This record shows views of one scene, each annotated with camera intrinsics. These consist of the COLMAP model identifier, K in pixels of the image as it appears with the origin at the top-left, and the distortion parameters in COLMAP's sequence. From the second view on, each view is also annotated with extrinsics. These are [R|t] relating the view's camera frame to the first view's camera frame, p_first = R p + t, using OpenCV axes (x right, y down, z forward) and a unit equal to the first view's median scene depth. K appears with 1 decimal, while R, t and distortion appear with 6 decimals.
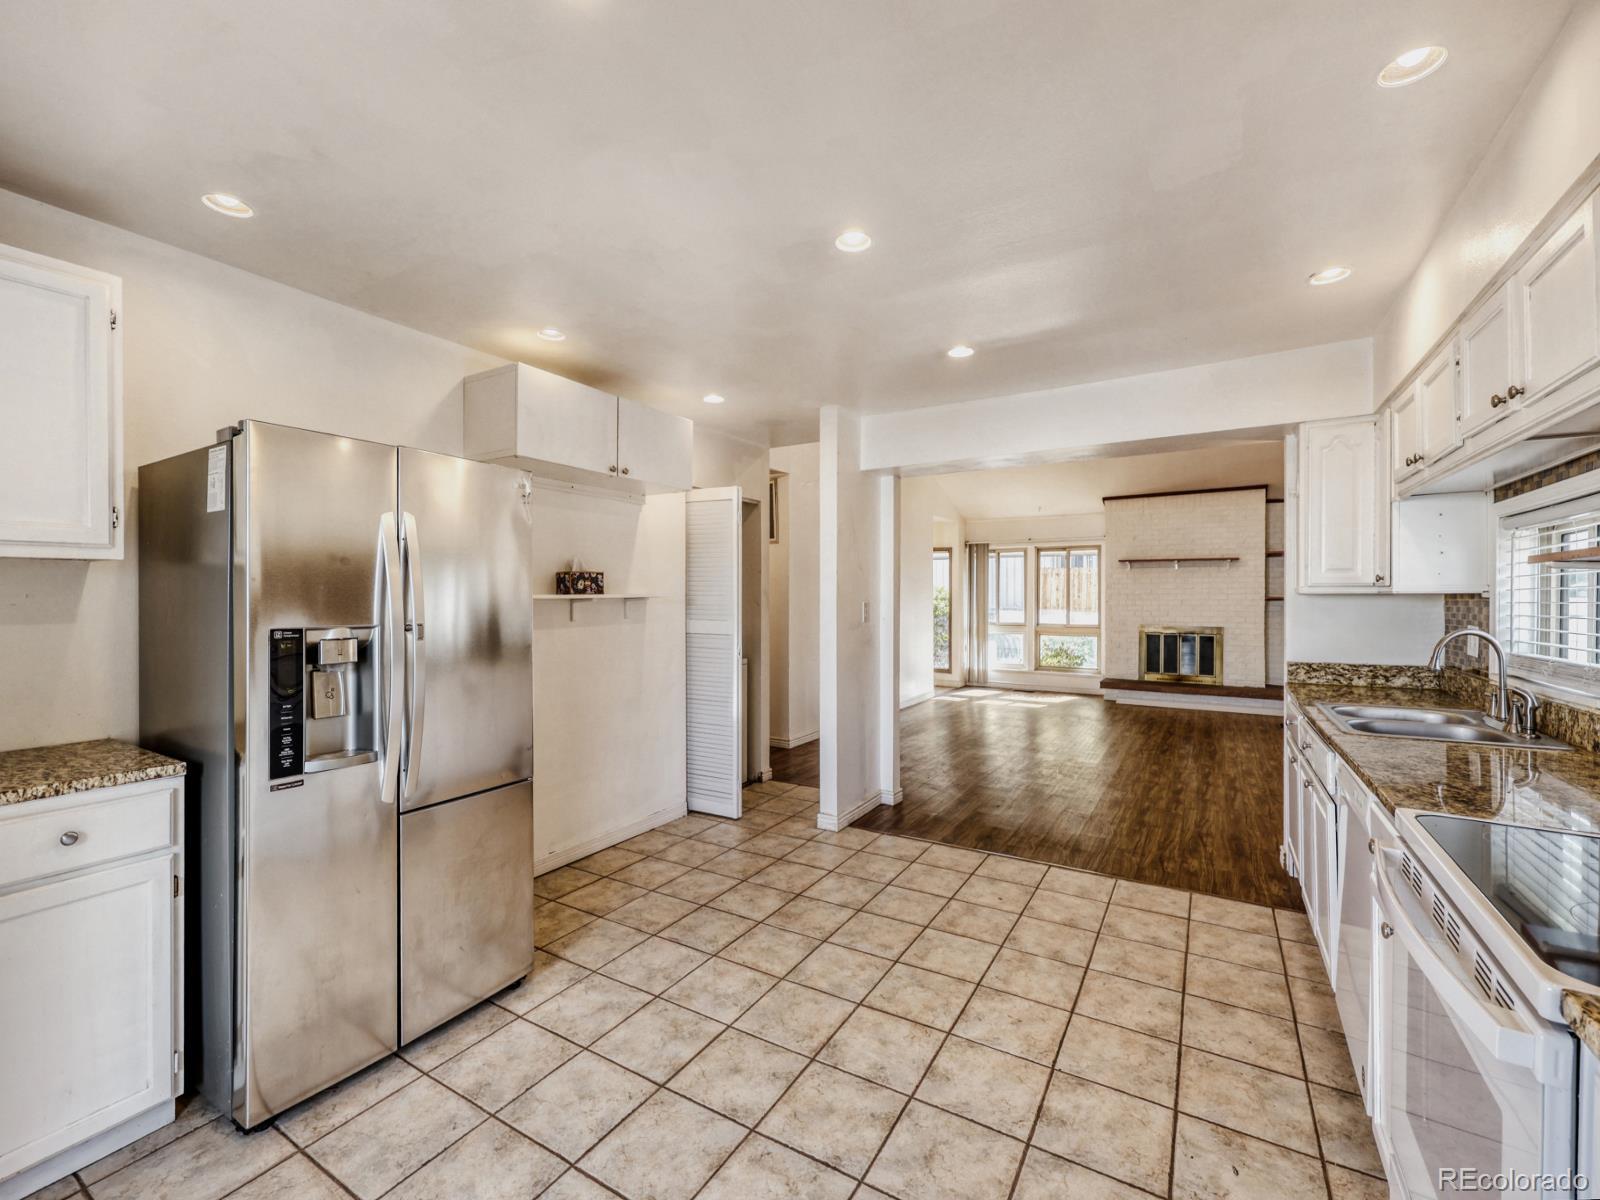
lens RADIAL K [[664.7, 0, 812.4], [0, 664.7, 598.6], [0, 0, 1]] dist [0.001345, 0.000255]
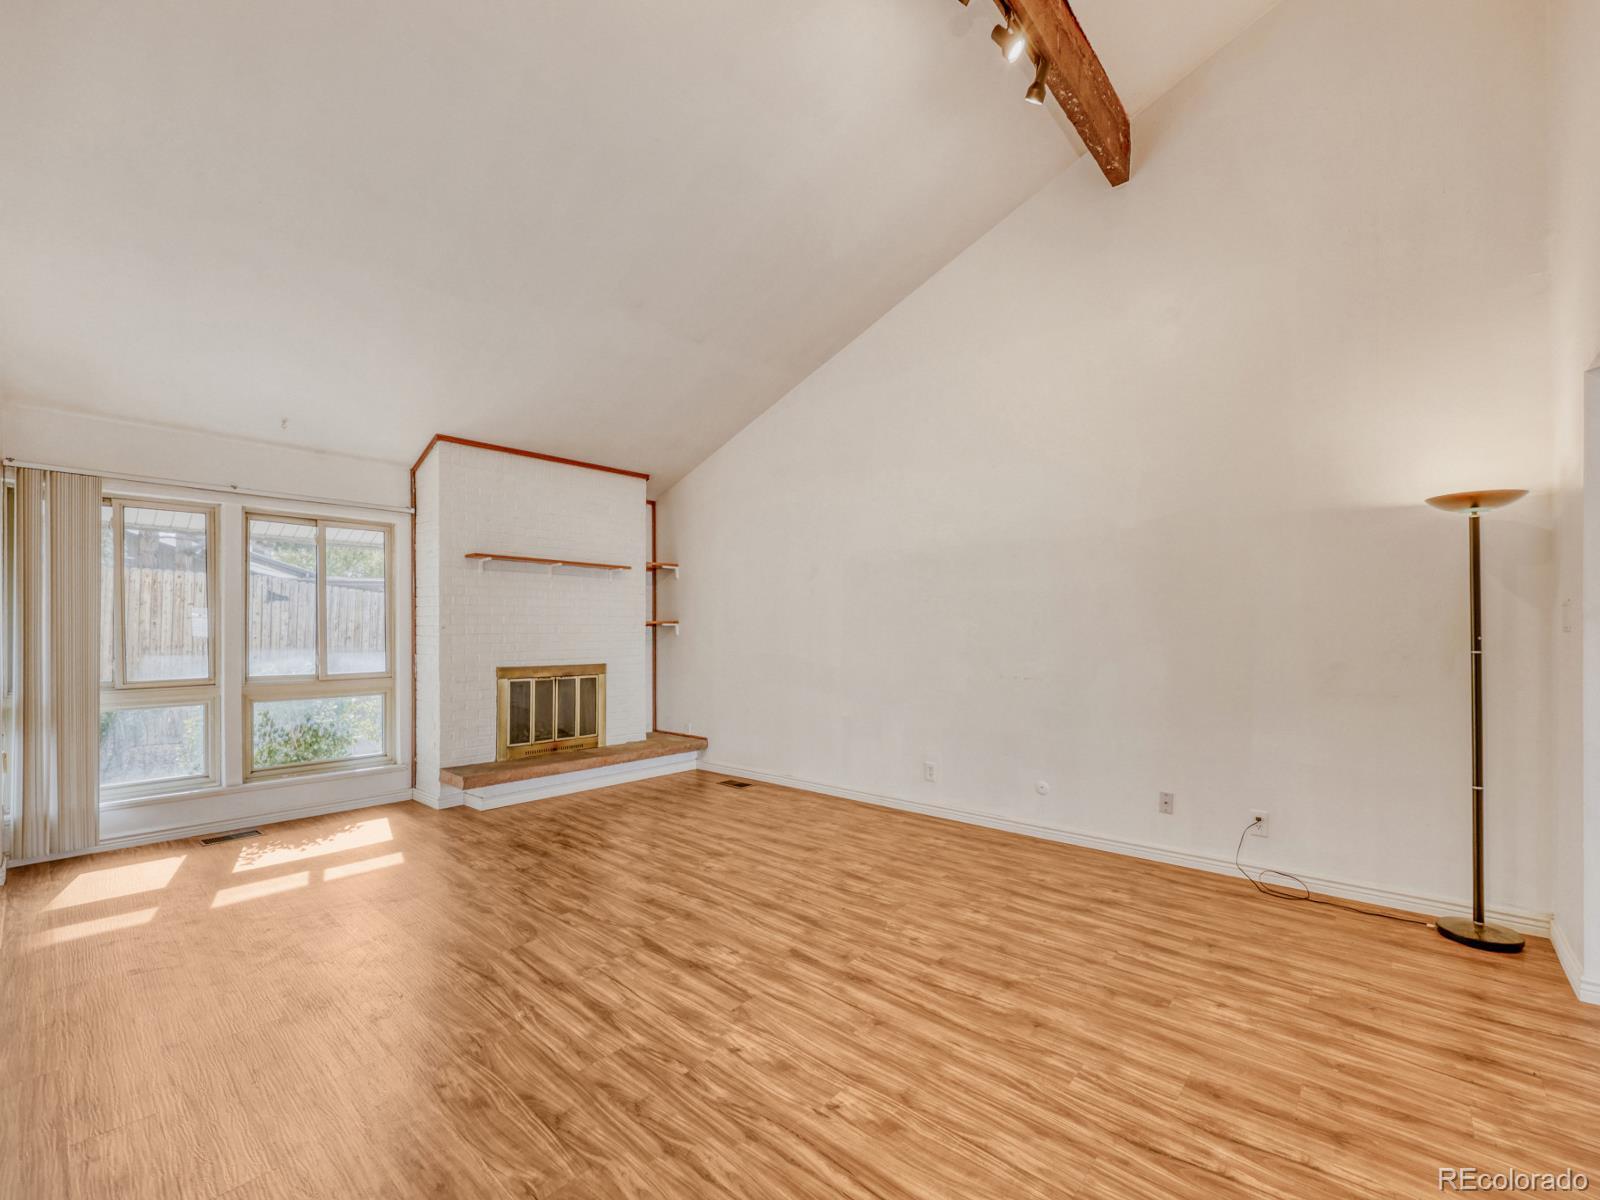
lens RADIAL K [[665.9, 0, 797.5], [0, 665.9, 631.8], [0, 0, 1]] dist [-0.000598, 0.000269]
pose [[0.191132, -0.003033, 0.981560, -0.101278], [0.004764, 0.999986, 0.002162, 0.020794], [-0.981553, 0.004263, 0.191144, 1.632167]]
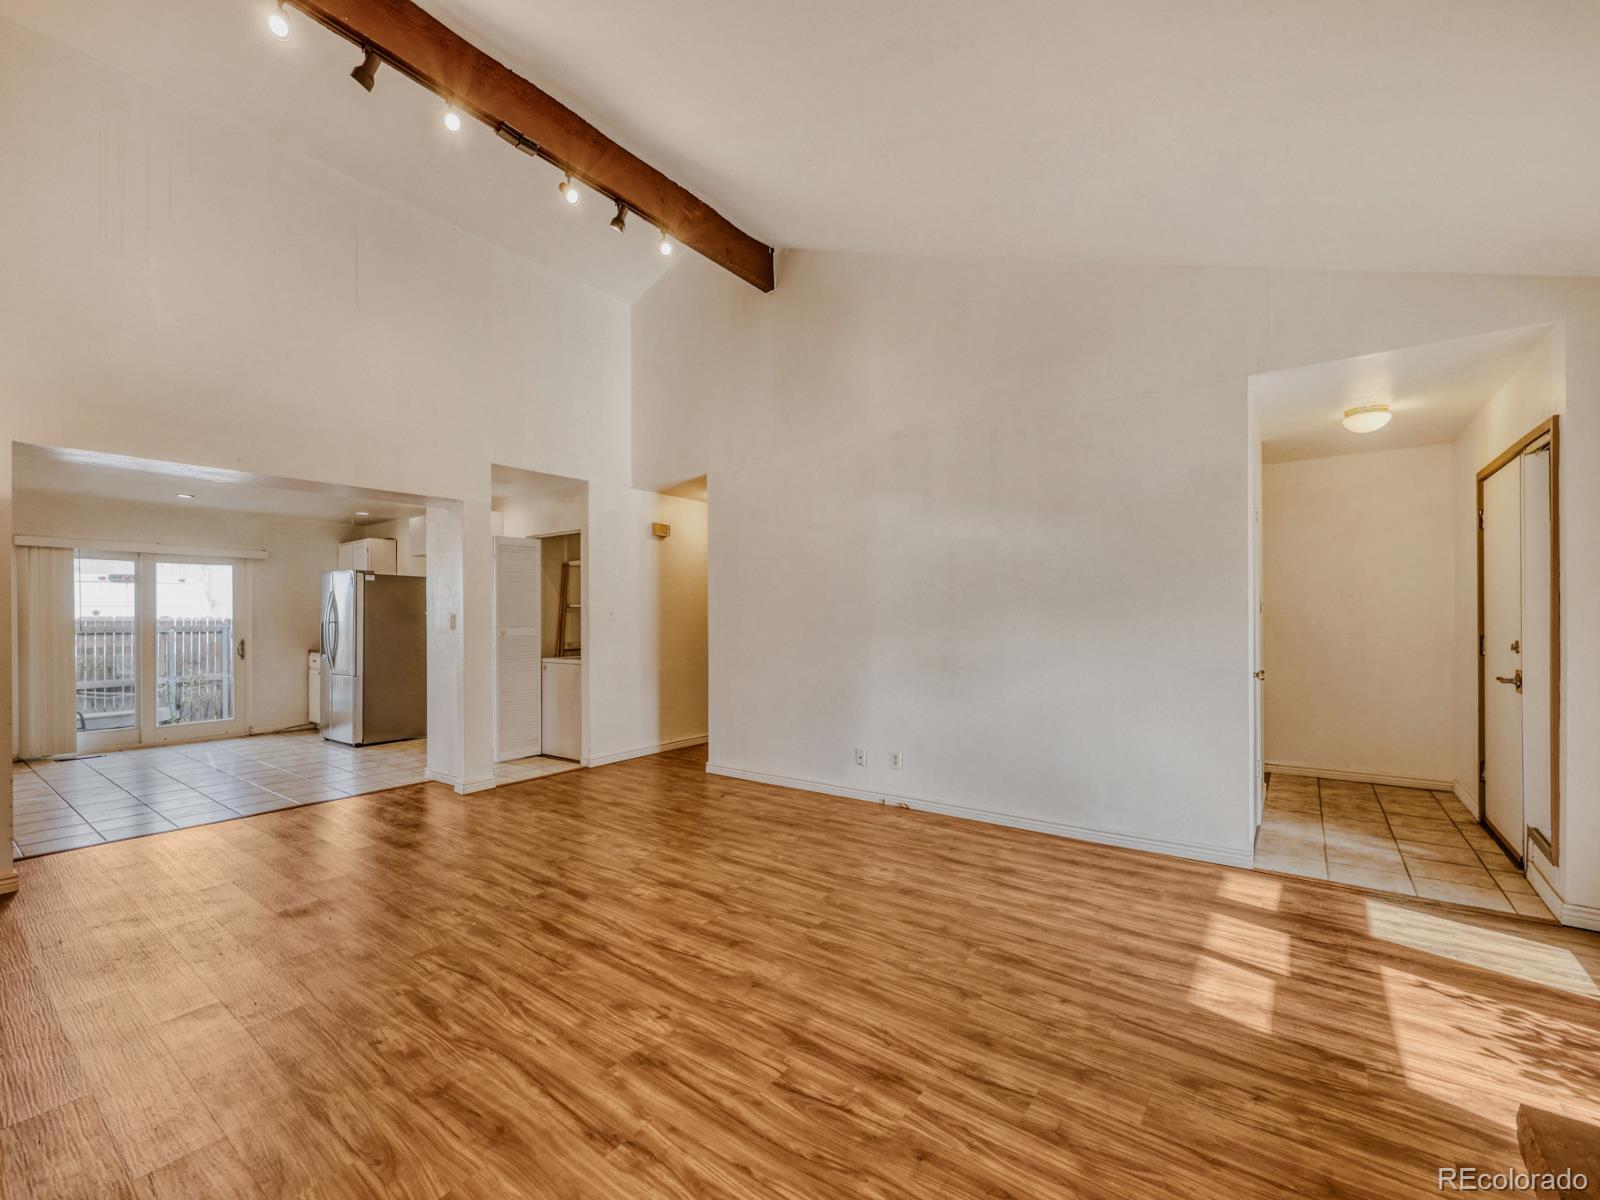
lens RADIAL K [[669.6, 0, 837.9], [0, 669.6, 616.6], [0, 0, 1]] dist [-0.002255, -0.000369]
pose [[-0.055016, -0.000929, -0.998485, 1.542439], [0.006479, 0.999978, -0.001287, 0.020670], [0.998464, -0.006540, -0.055009, 2.180450]]
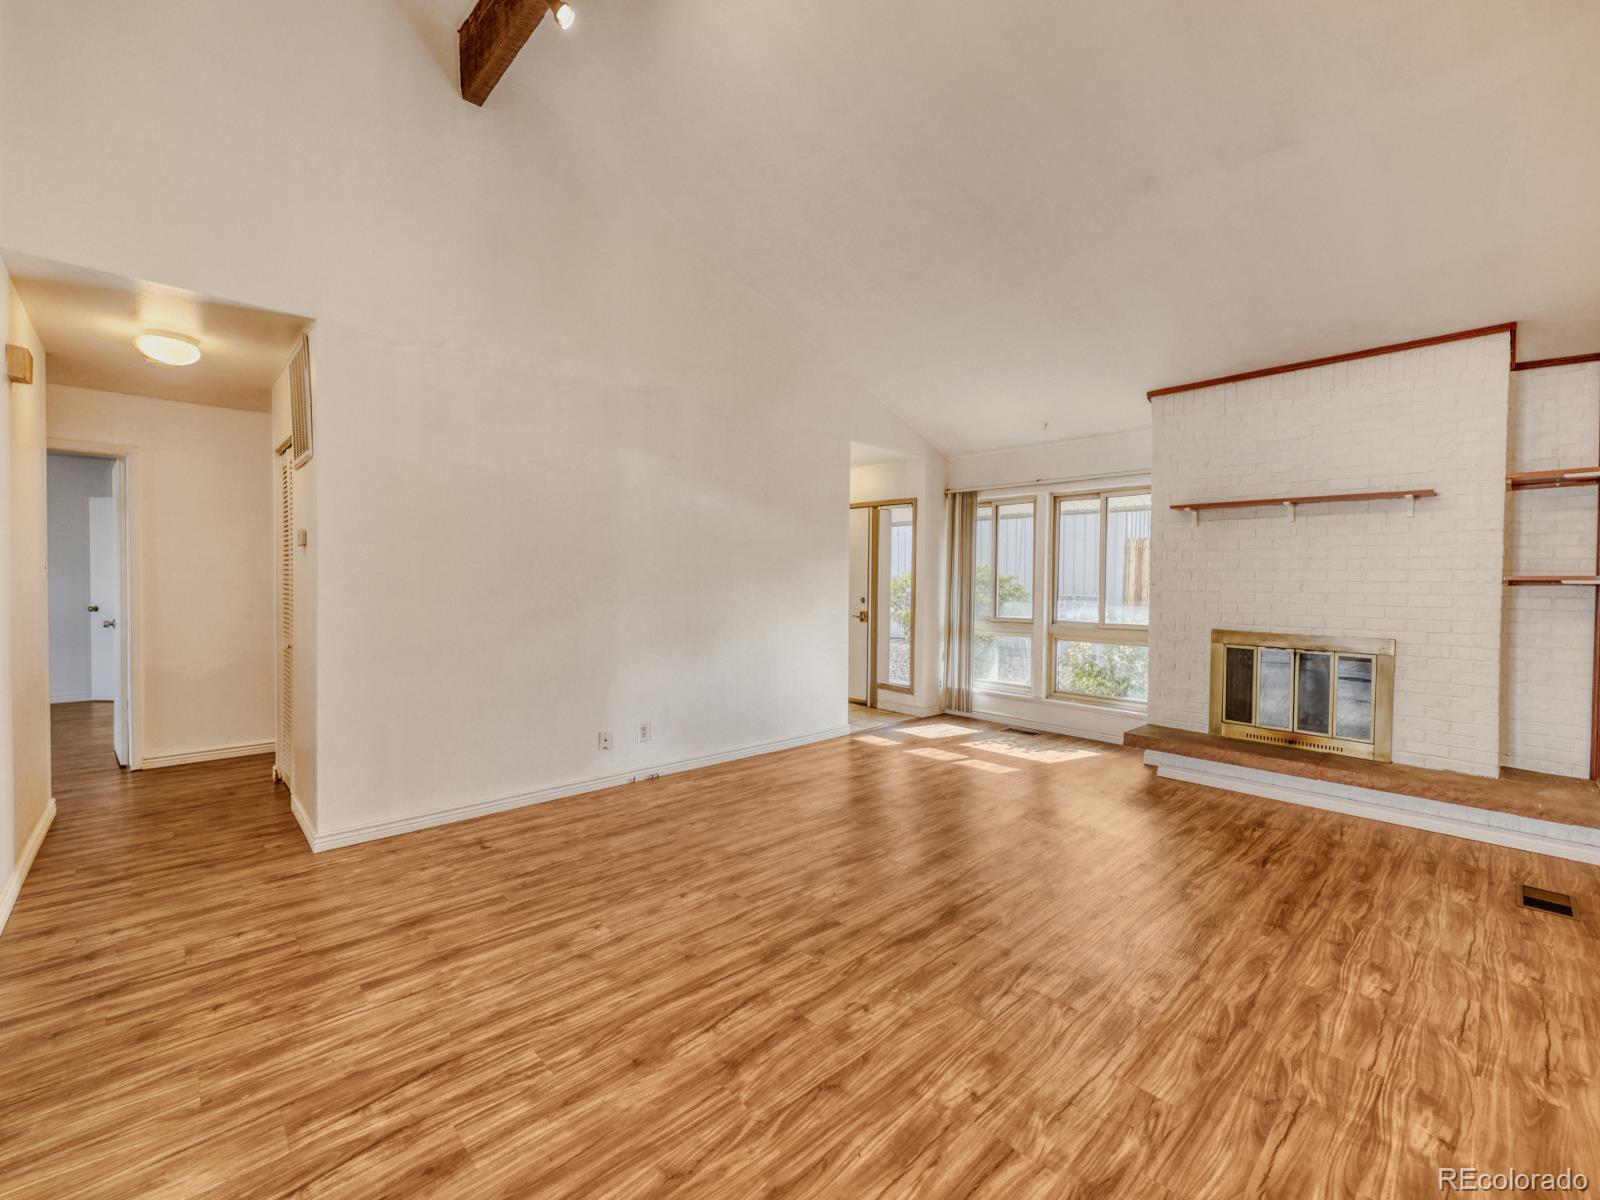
lens RADIAL K [[667.7, 0, 799.9], [0, 667.7, 593.3], [0, 0, 1]] dist [-0.000178, -0.000147]
pose [[0.967122, 0.015704, -0.253826, 0.806698], [-0.012347, 0.999814, 0.014811, 0.019337], [0.254011, -0.011190, 0.967137, 1.064871]]
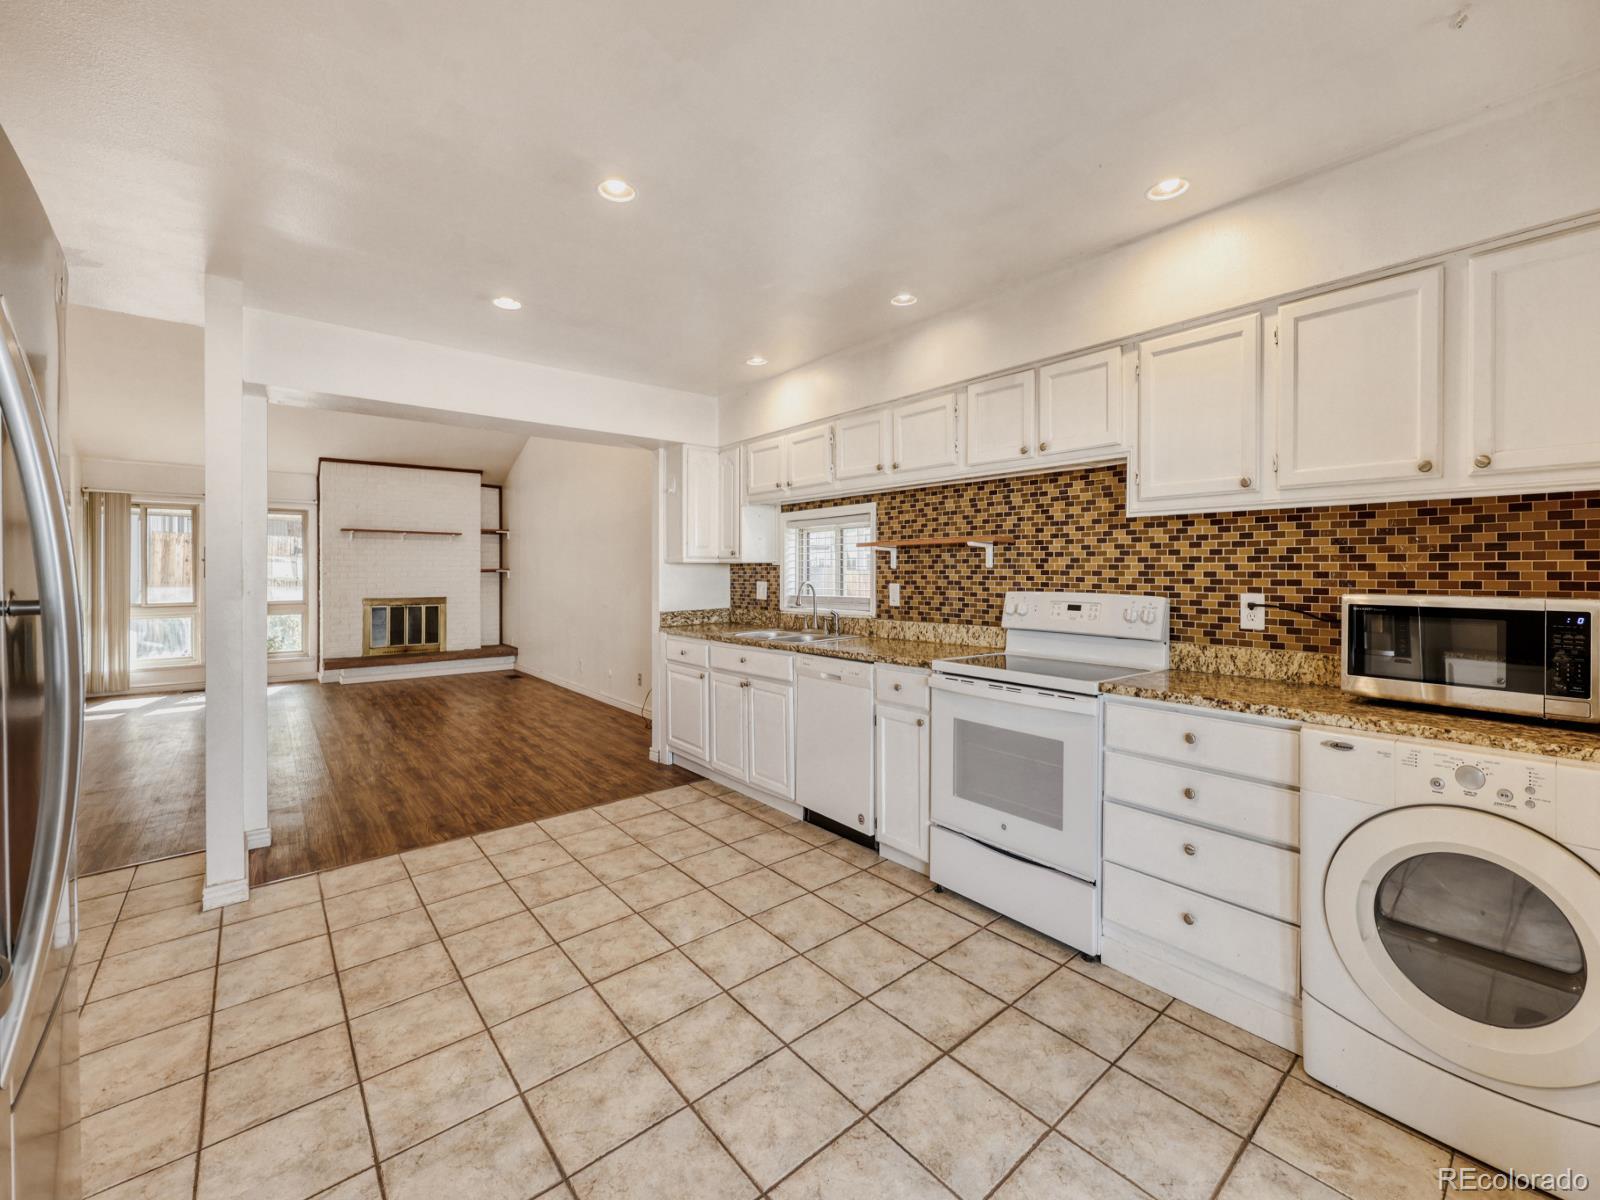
lens RADIAL K [[663.5, 0, 782.0], [0, 663.5, 574.8], [0, 0, 1]] dist [0.000011, -0.000044]
pose [[0.349520, -0.004186, 0.936919, -0.492354], [0.003822, 0.999988, 0.003042, 0.014105], [-0.936921, 0.002518, 0.349532, 0.279593]]
